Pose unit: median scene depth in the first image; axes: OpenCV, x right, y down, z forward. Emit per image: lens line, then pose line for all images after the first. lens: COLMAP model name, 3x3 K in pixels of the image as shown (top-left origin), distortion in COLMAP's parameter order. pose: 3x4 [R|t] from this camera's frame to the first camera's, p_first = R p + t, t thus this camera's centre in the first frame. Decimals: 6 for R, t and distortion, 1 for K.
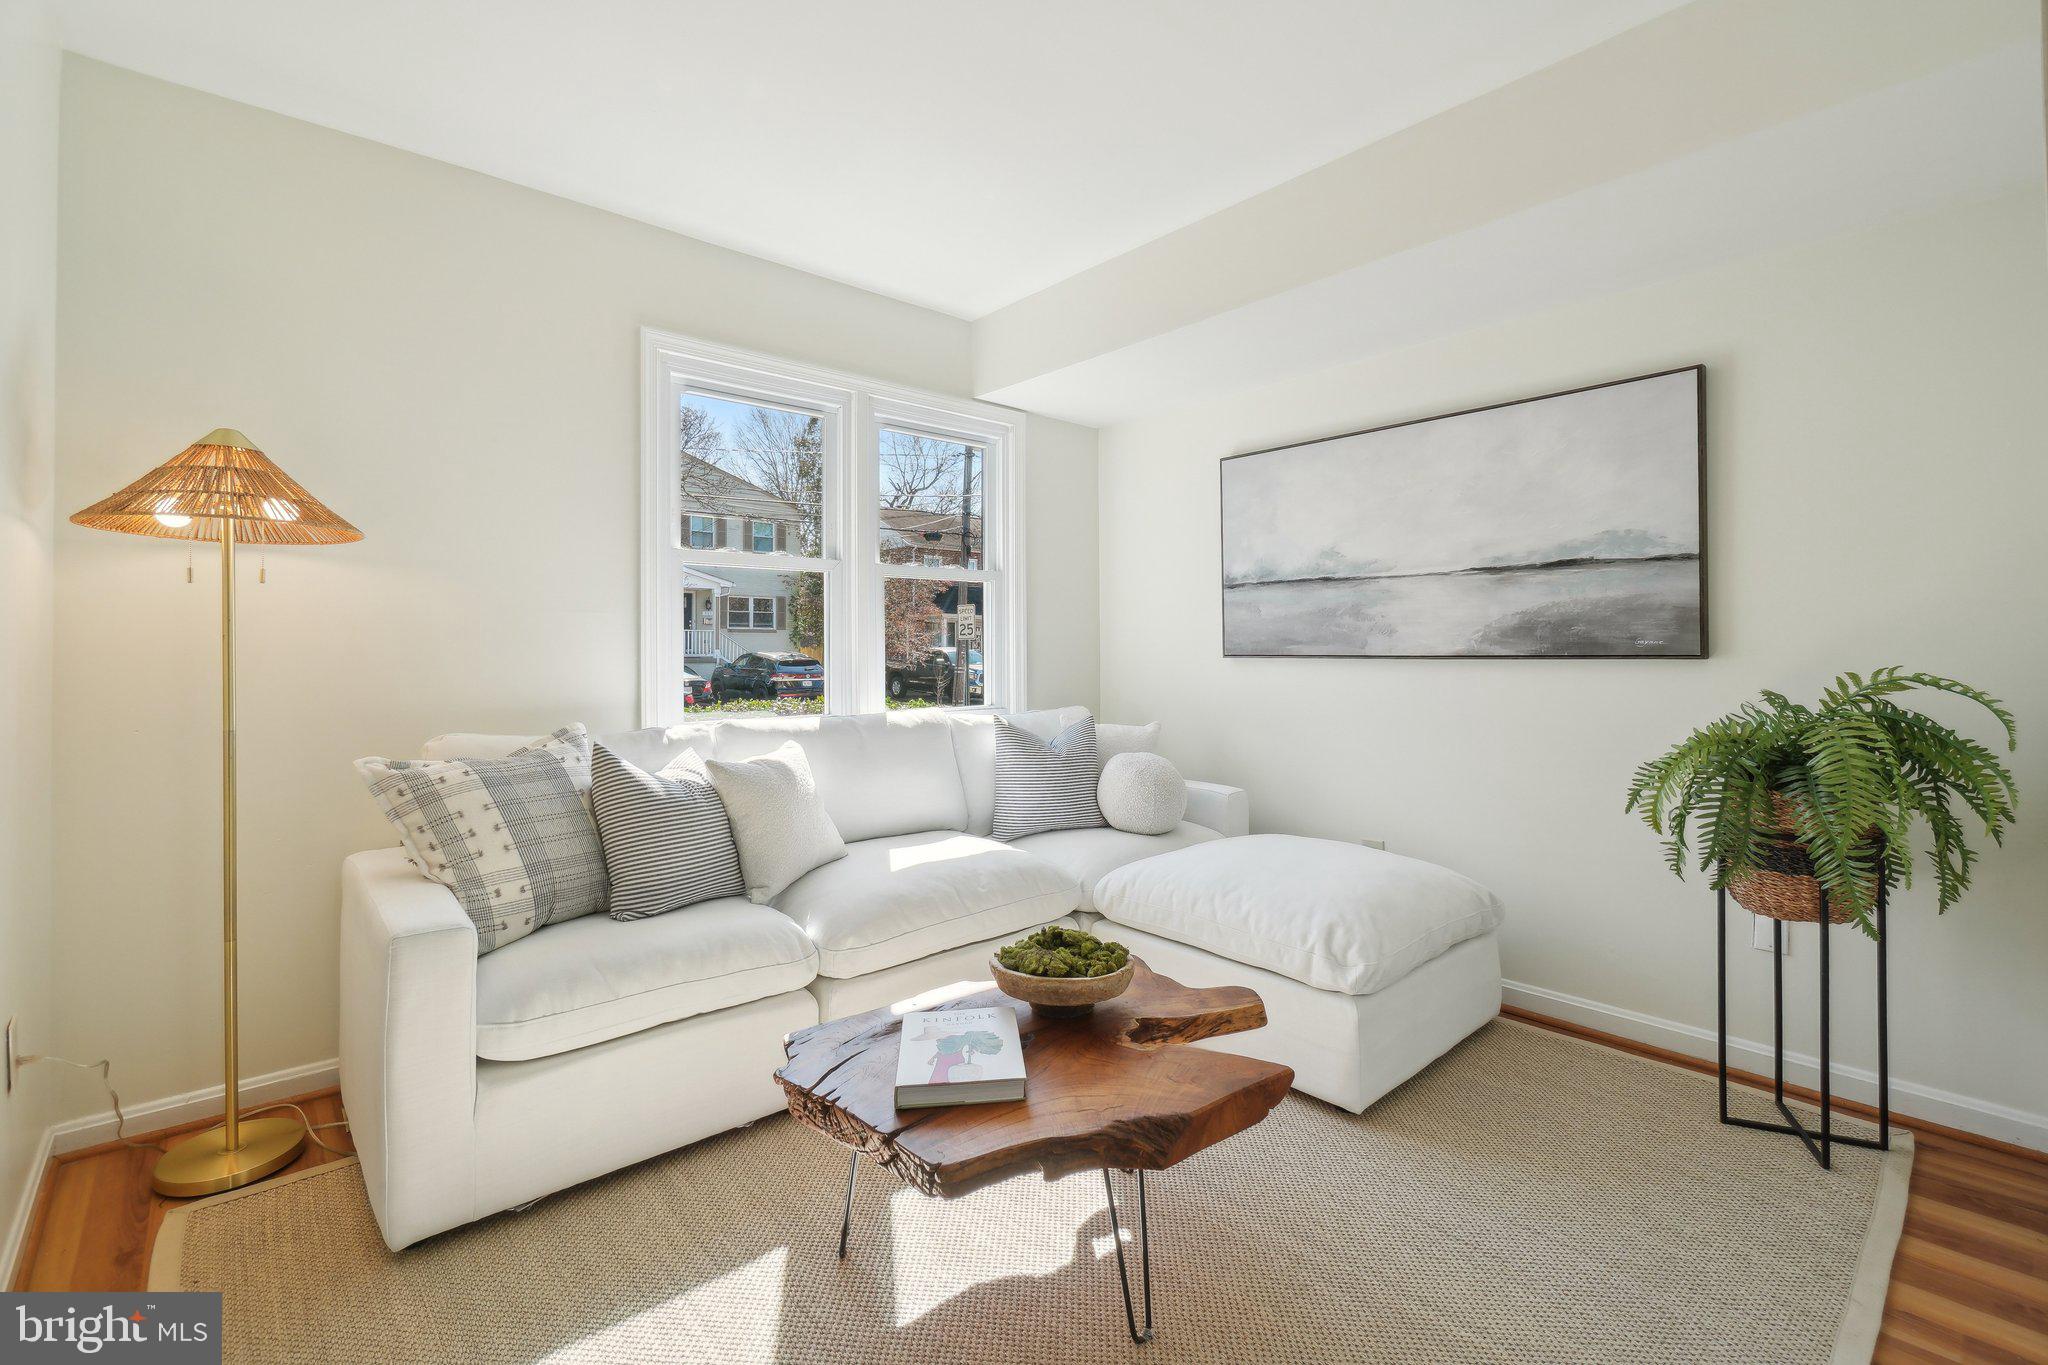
lens RADIAL K [[901.8, 0, 993.8], [0, 901.8, 645.9], [0, 0, 1]] dist [-0.003570, -0.000989]
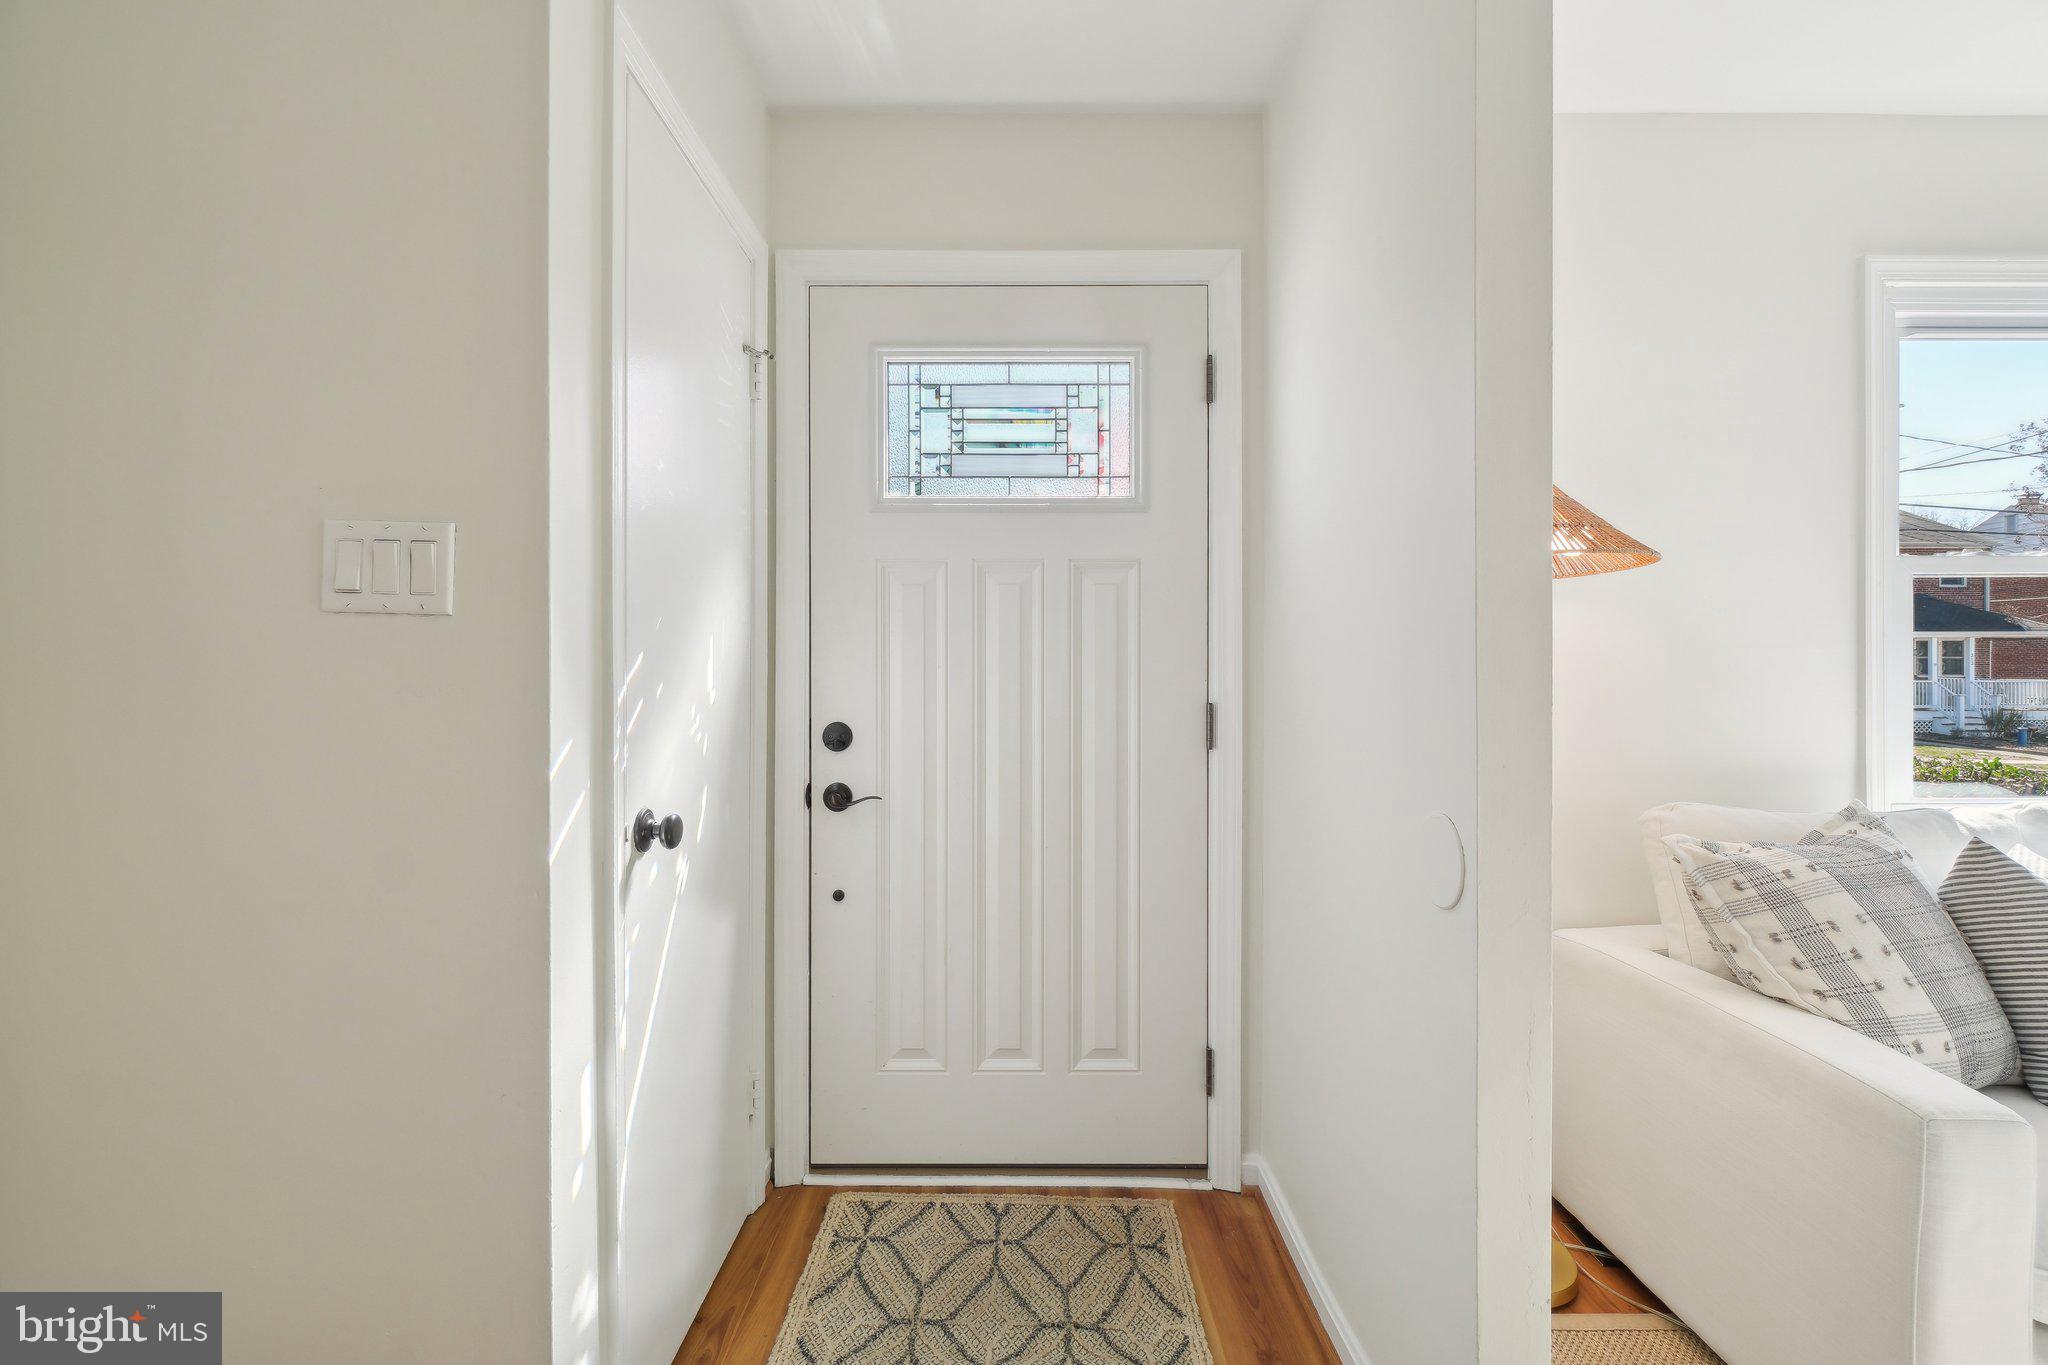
lens RADIAL K [[901.8, 0, 1020.1], [0, 901.8, 683.8], [0, 0, 1]] dist [-0.003570, -0.000989]
pose [[0.755118, 0.003249, -0.655581, -0.449534], [0.003597, 0.999952, 0.009099, -0.016616], [0.655579, -0.009229, 0.755070, -0.002061]]
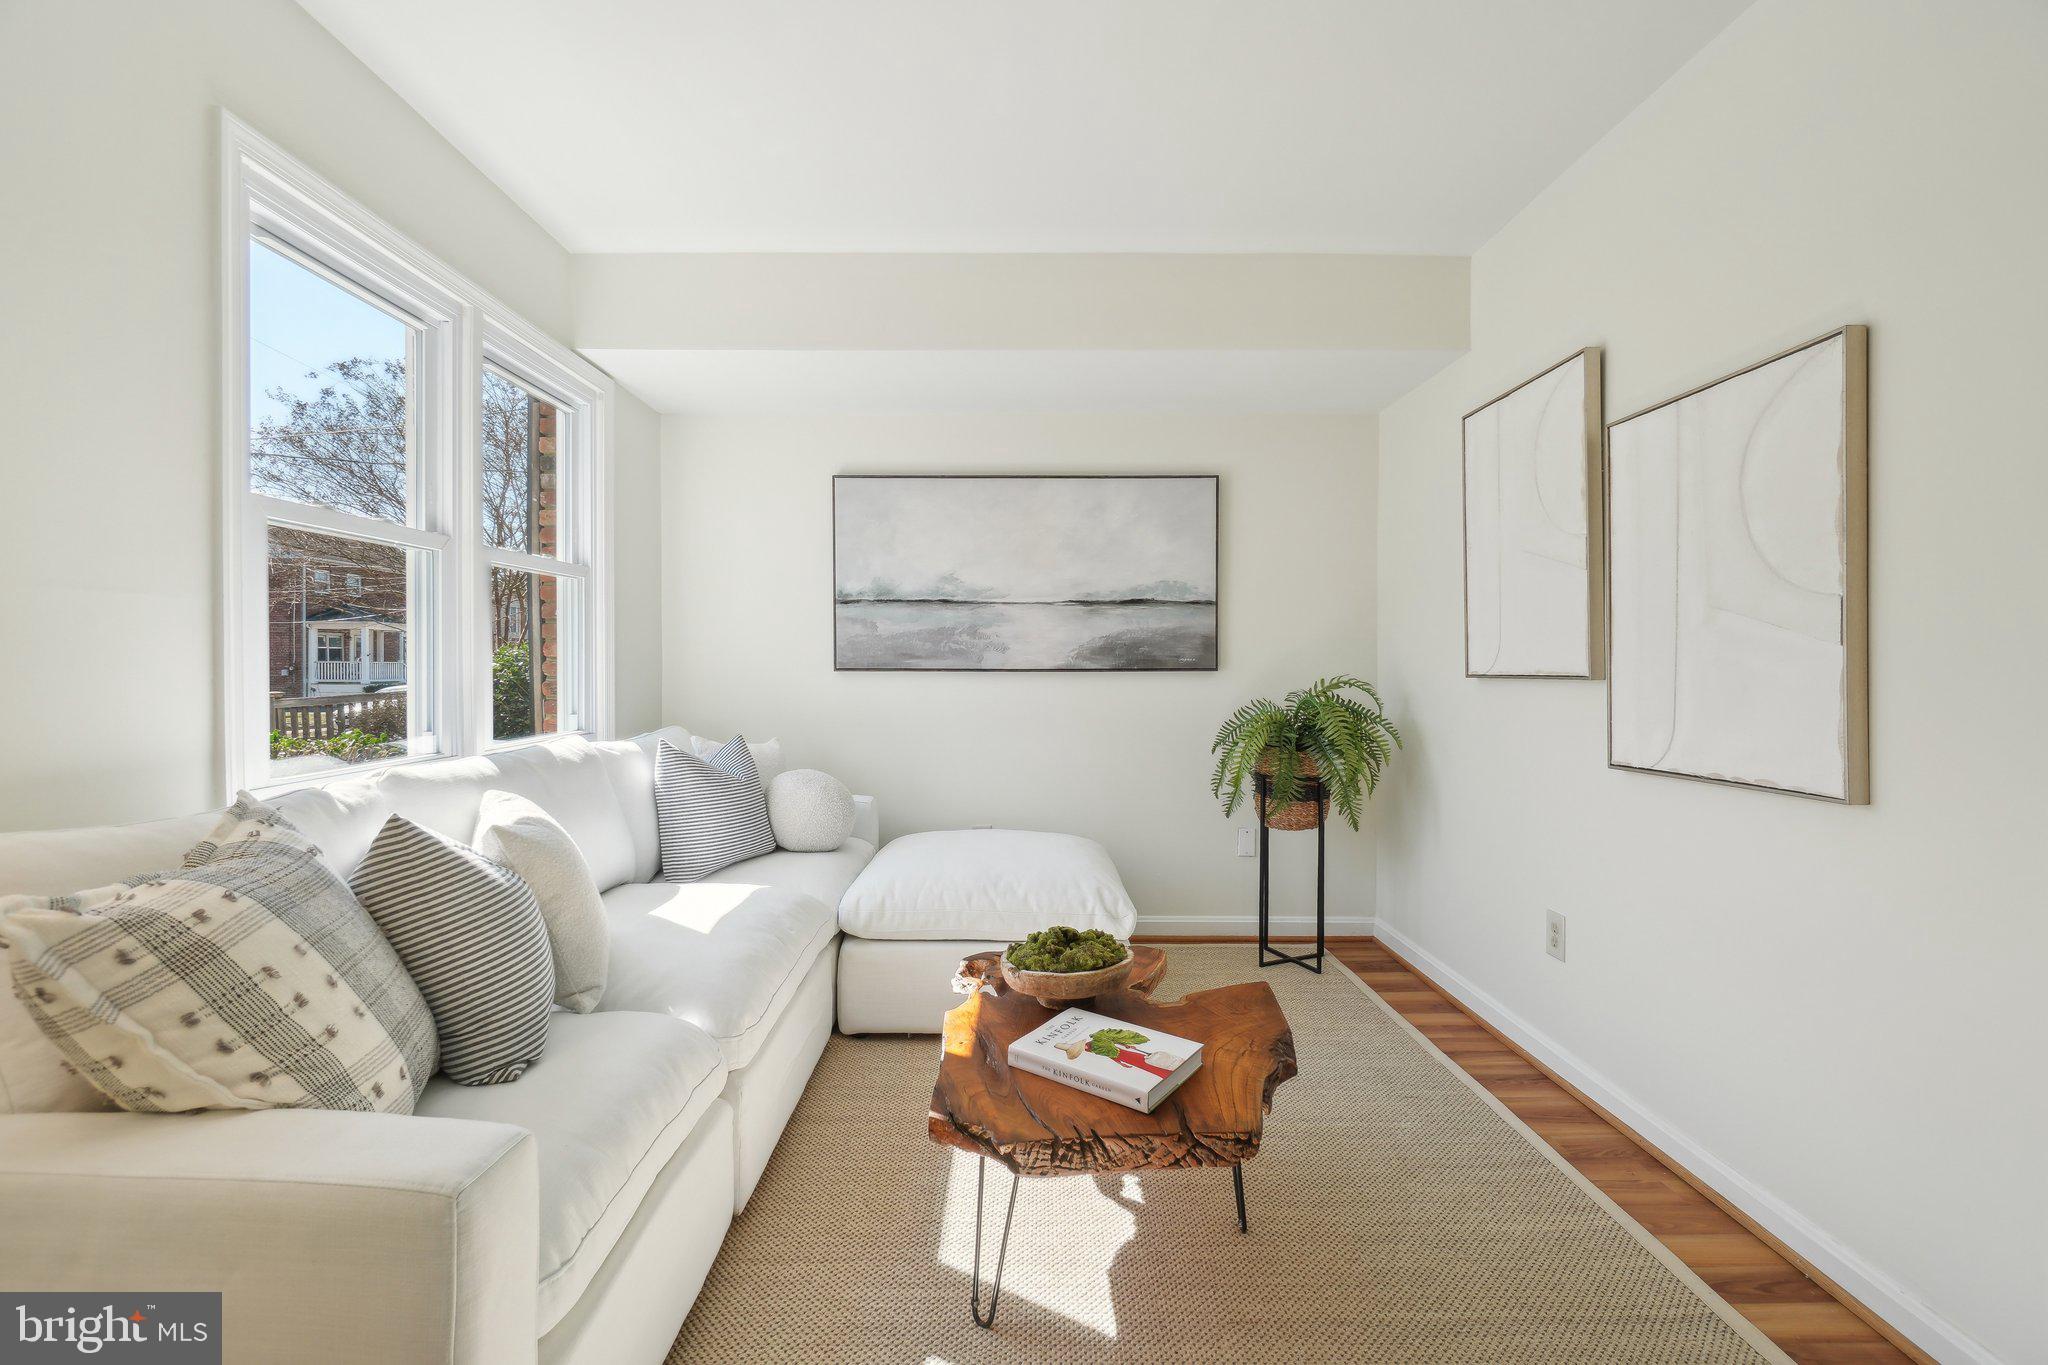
lens RADIAL K [[901.8, 0, 1014.5], [0, 901.8, 669.6], [0, 0, 1]] dist [-0.003570, -0.000989]
pose [[0.655424, -0.002308, 0.755257, -0.515875], [-0.007294, 0.999929, 0.009385, 0.000302], [-0.755226, -0.011660, 0.655361, 0.236605]]
